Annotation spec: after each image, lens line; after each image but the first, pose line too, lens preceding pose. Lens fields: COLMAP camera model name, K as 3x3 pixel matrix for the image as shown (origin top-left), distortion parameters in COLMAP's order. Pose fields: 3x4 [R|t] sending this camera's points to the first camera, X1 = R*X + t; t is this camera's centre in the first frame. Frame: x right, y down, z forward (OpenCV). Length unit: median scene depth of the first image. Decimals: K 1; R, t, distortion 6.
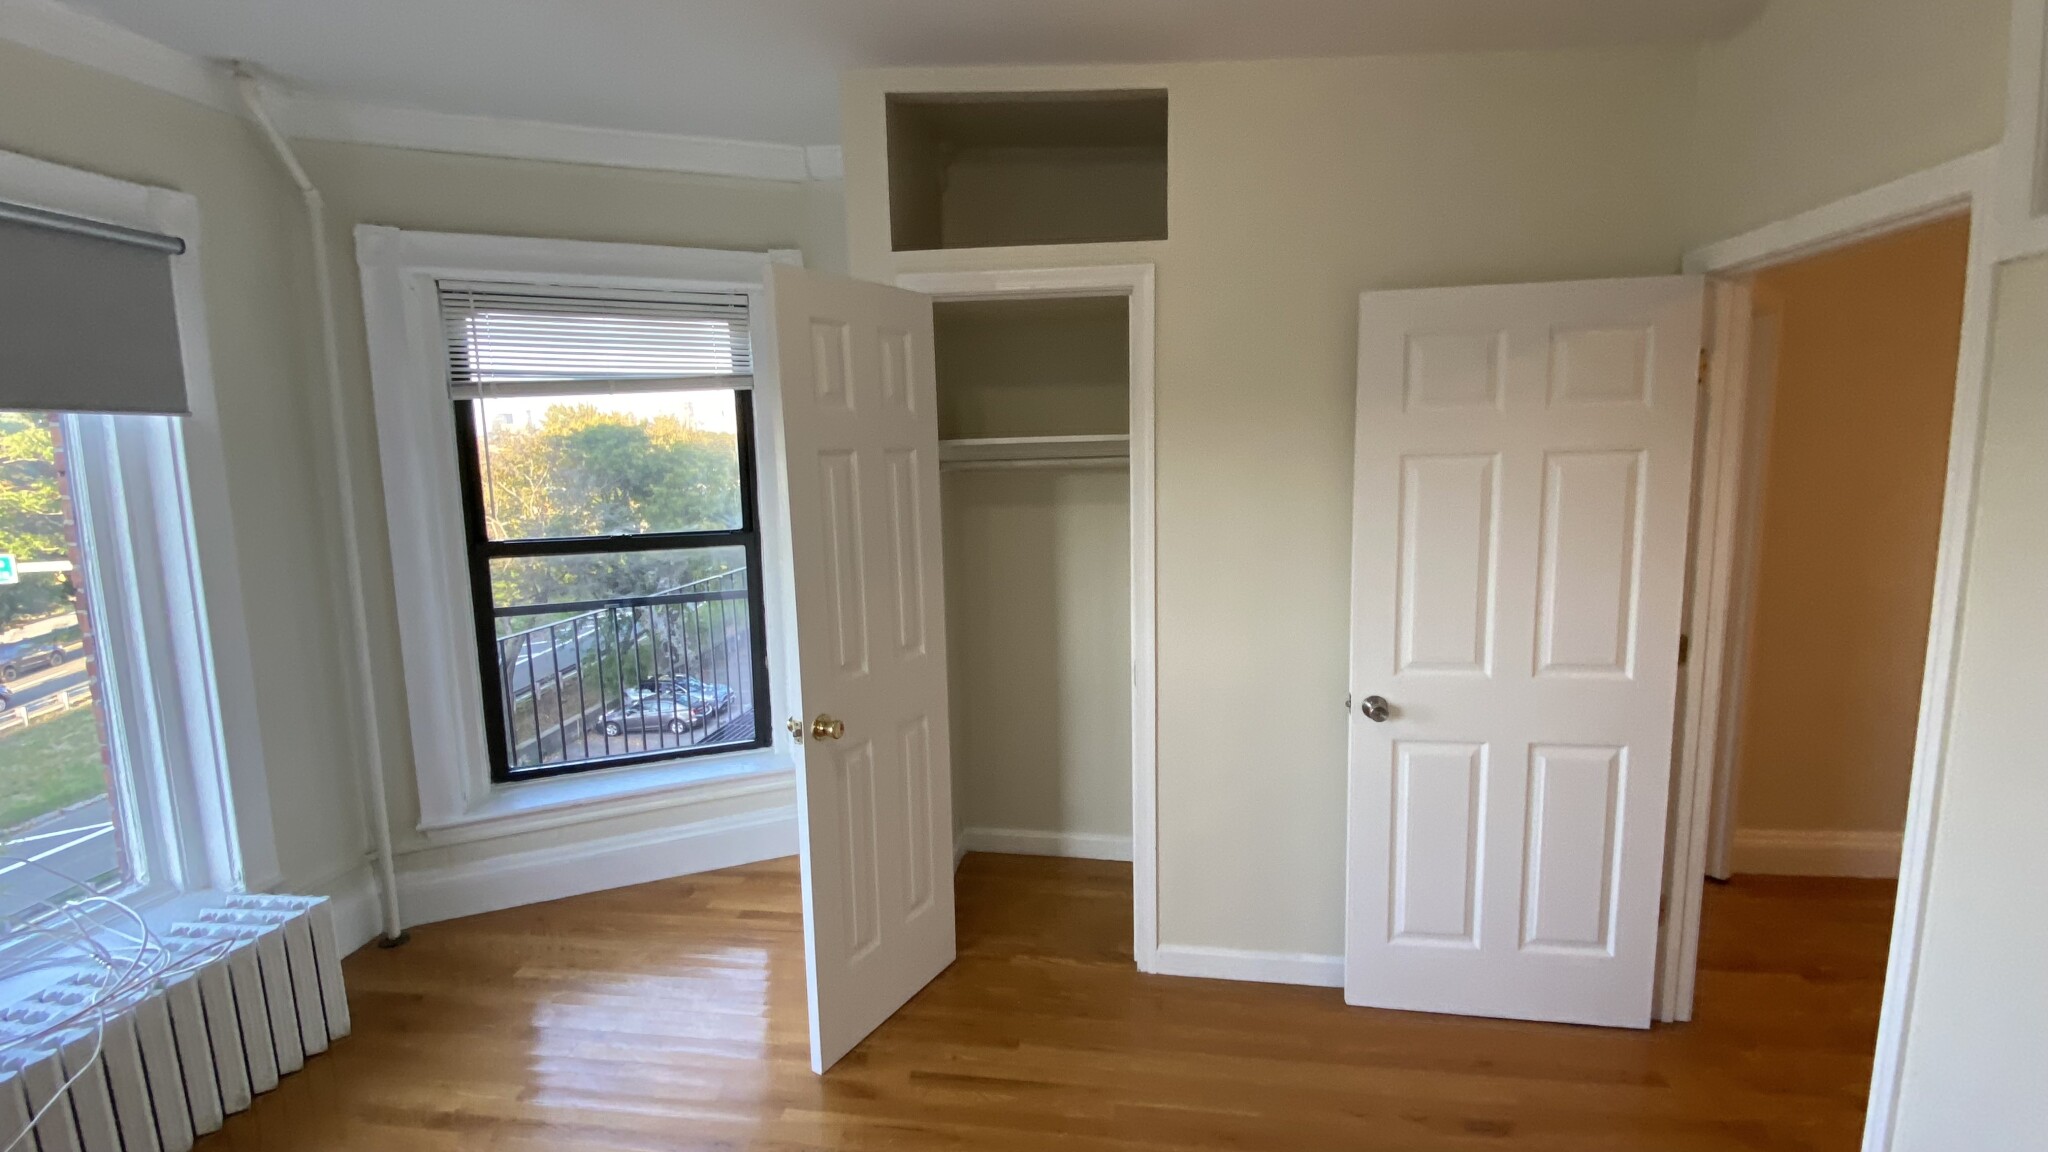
lens RADIAL K [[929.2, 0, 1027.5], [0, 929.2, 572.8], [0, 0, 1]] dist [0.044049, -0.038221]
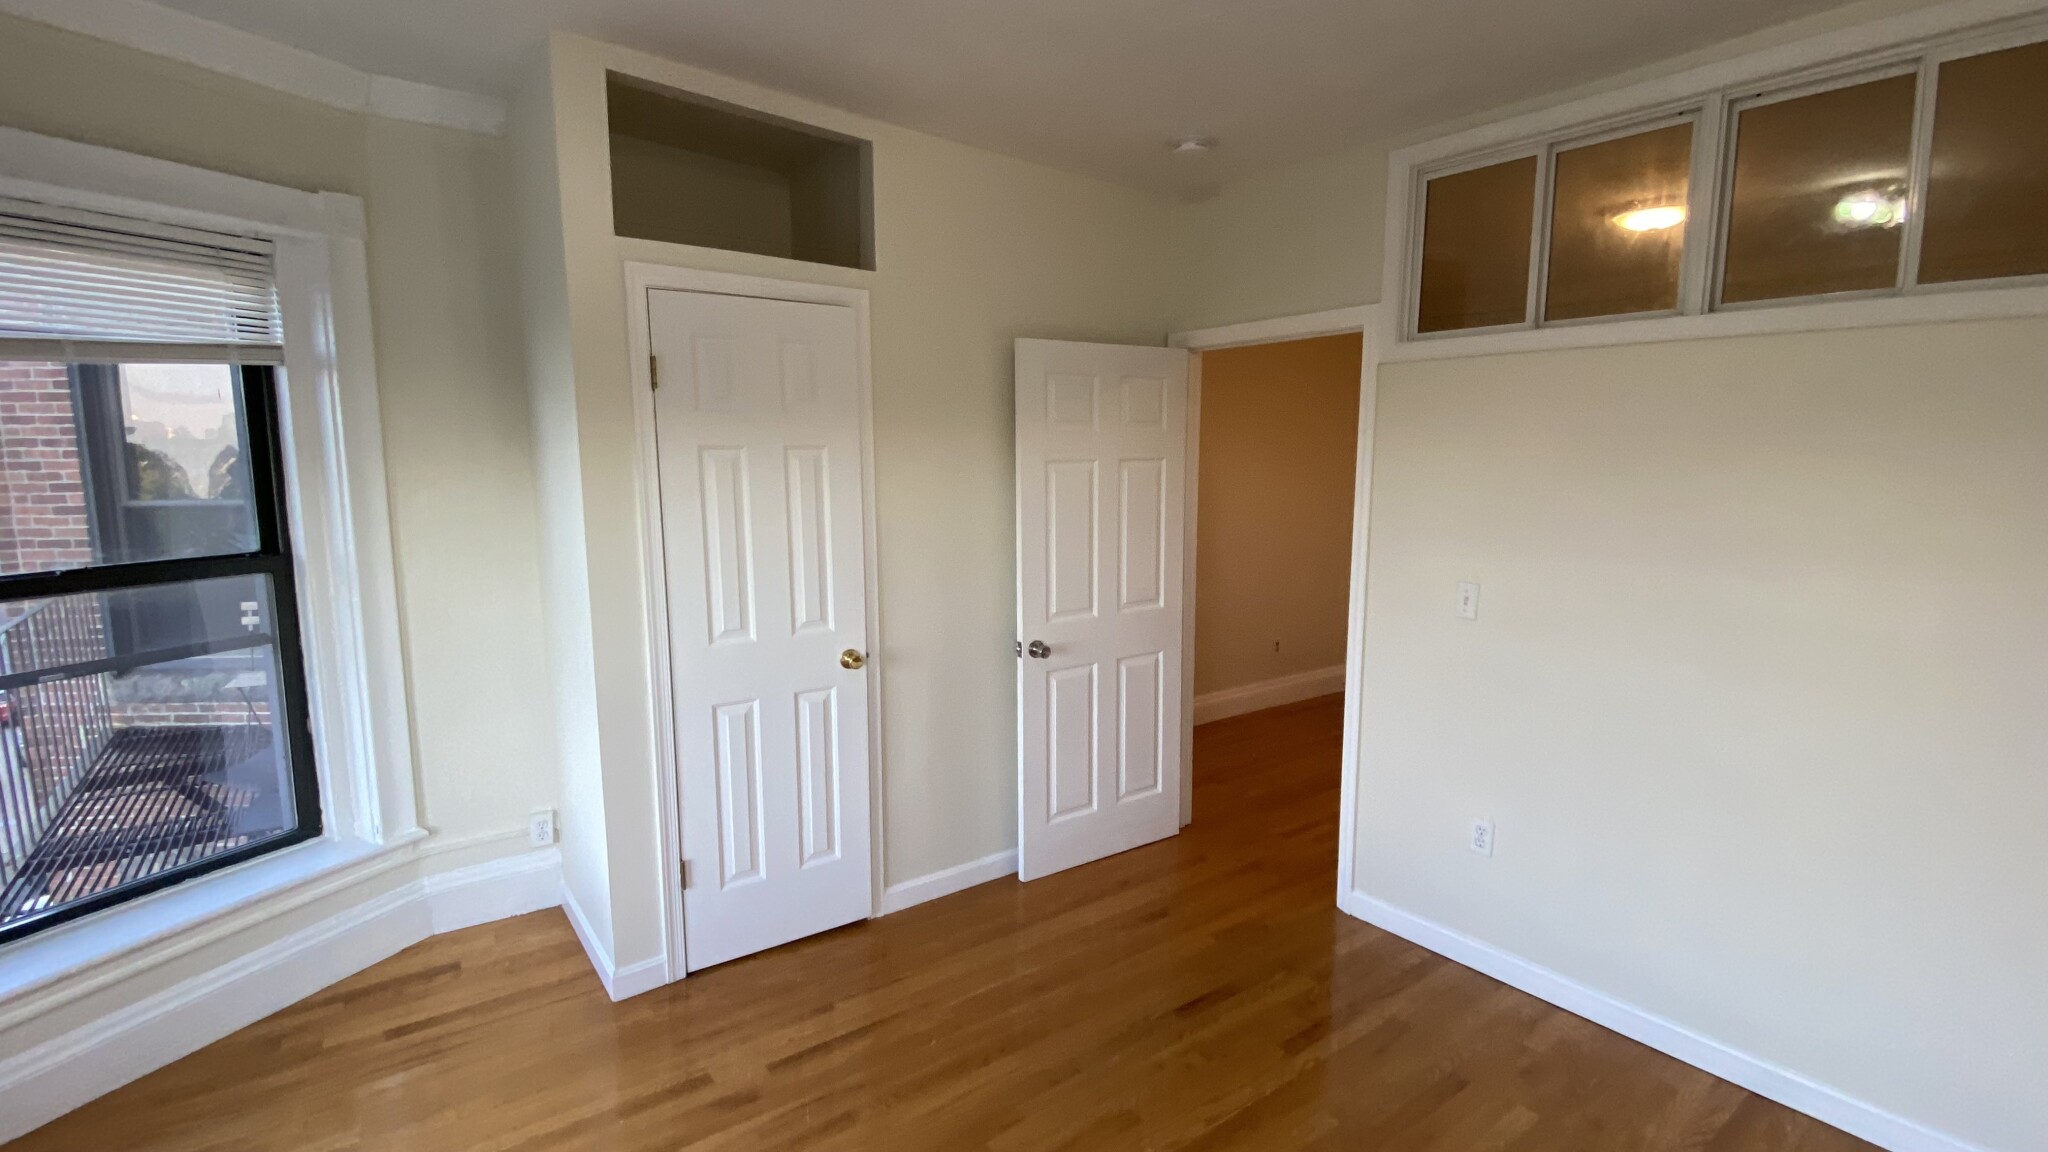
lens RADIAL K [[912.2, 0, 1024.0], [0, 912.2, 576.0], [0, 0, 1]] dist [0.014819, -0.018003]
pose [[0.716364, -0.078731, 0.693270, -0.473885], [0.082955, 0.996176, 0.027412, 0.002809], [-0.692778, 0.037873, 0.720156, 0.068243]]
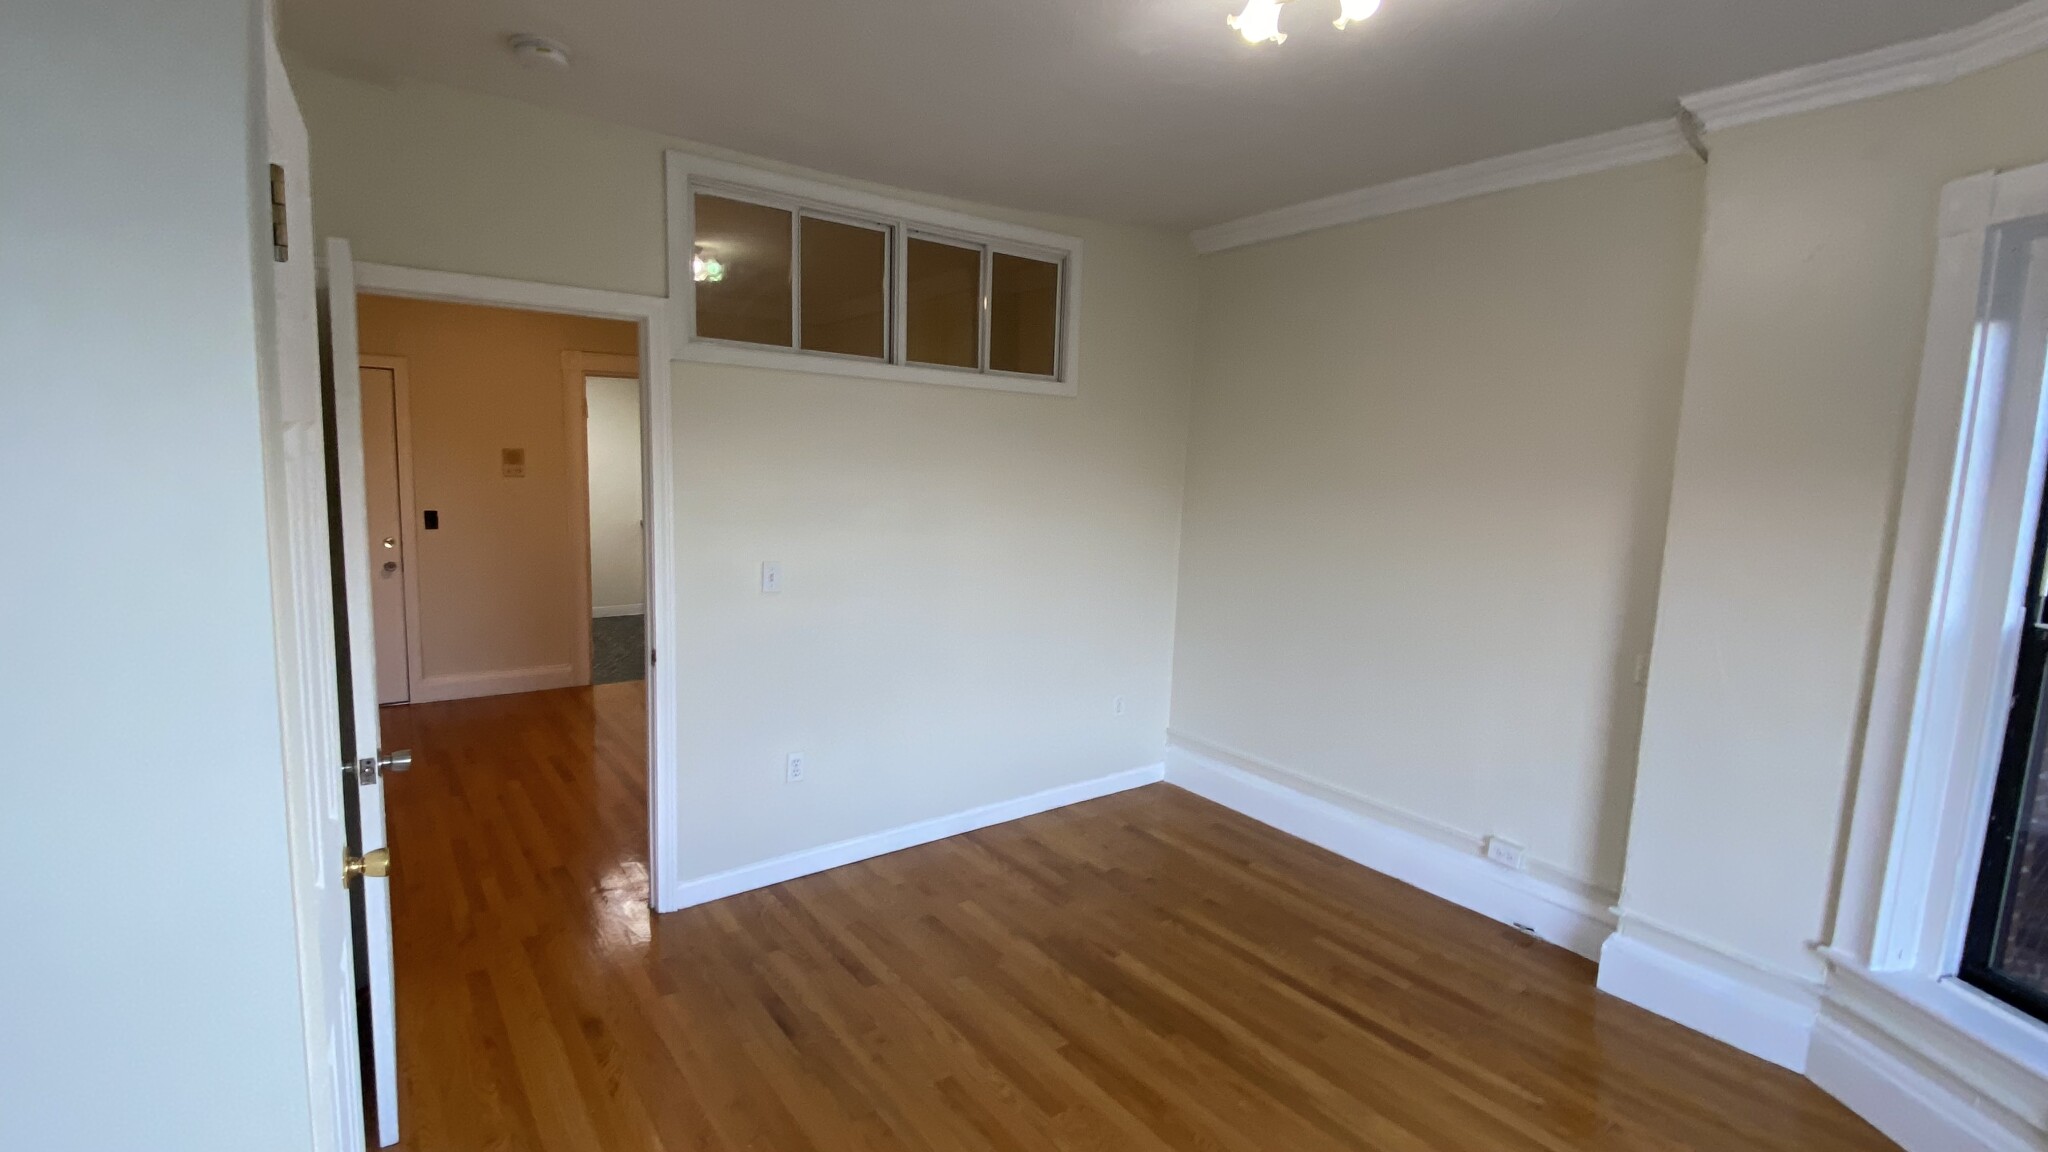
lens RADIAL K [[929.2, 0, 1027.5], [0, 929.2, 572.8], [0, 0, 1]] dist [0.044049, -0.038221]
pose [[-0.686676, -0.096180, 0.720573, -0.521097], [0.076101, 0.976253, 0.202828, -0.122537], [-0.722970, 0.194113, -0.663050, 0.987576]]
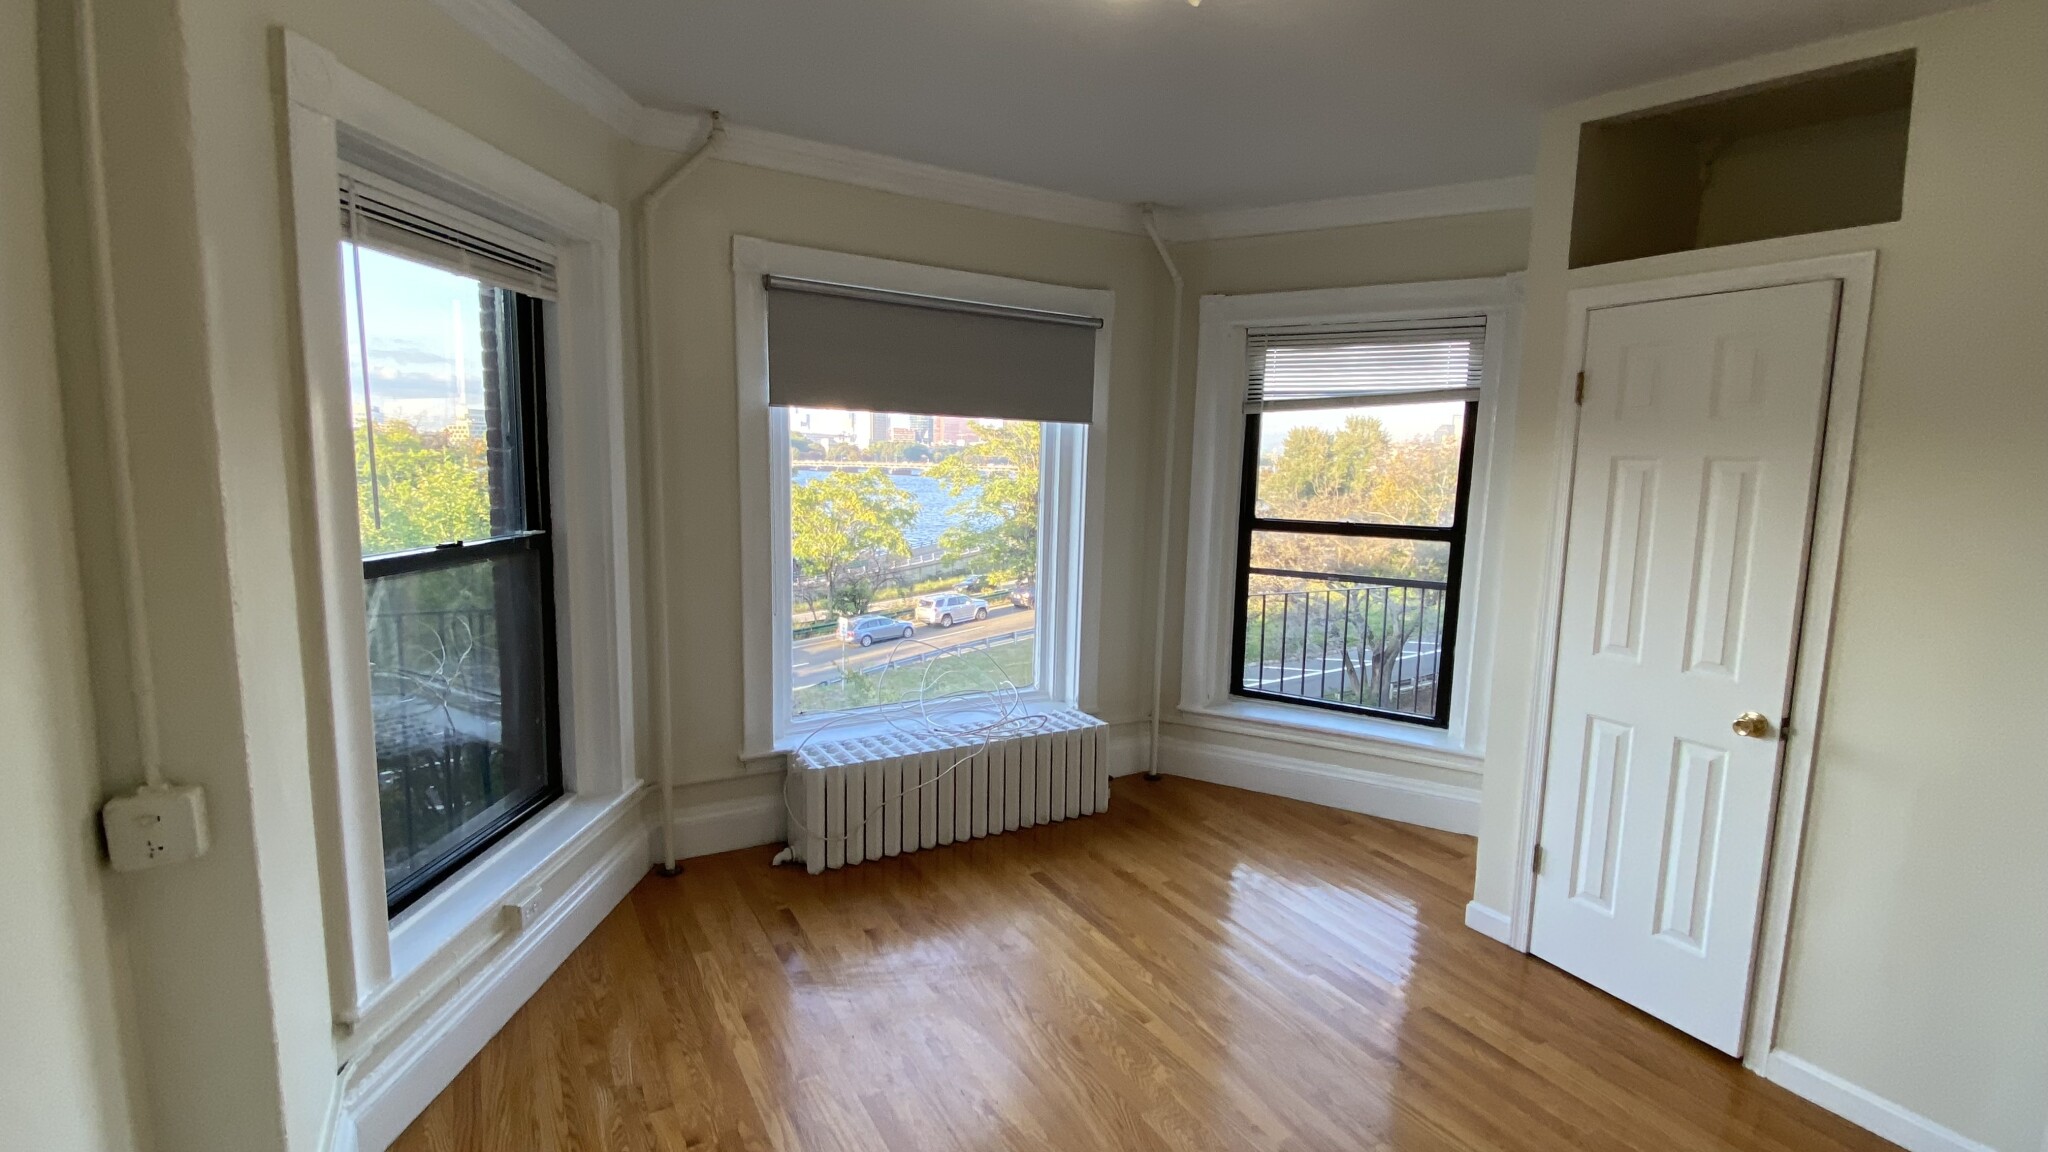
lens RADIAL K [[929.2, 0, 1027.5], [0, 929.2, 572.8], [0, 0, 1]] dist [0.044049, -0.038221]
pose [[0.604990, 0.131263, -0.785339, 0.339898], [-0.141432, 0.988349, 0.056242, 0.018372], [0.783572, 0.077046, 0.616506, -0.092870]]
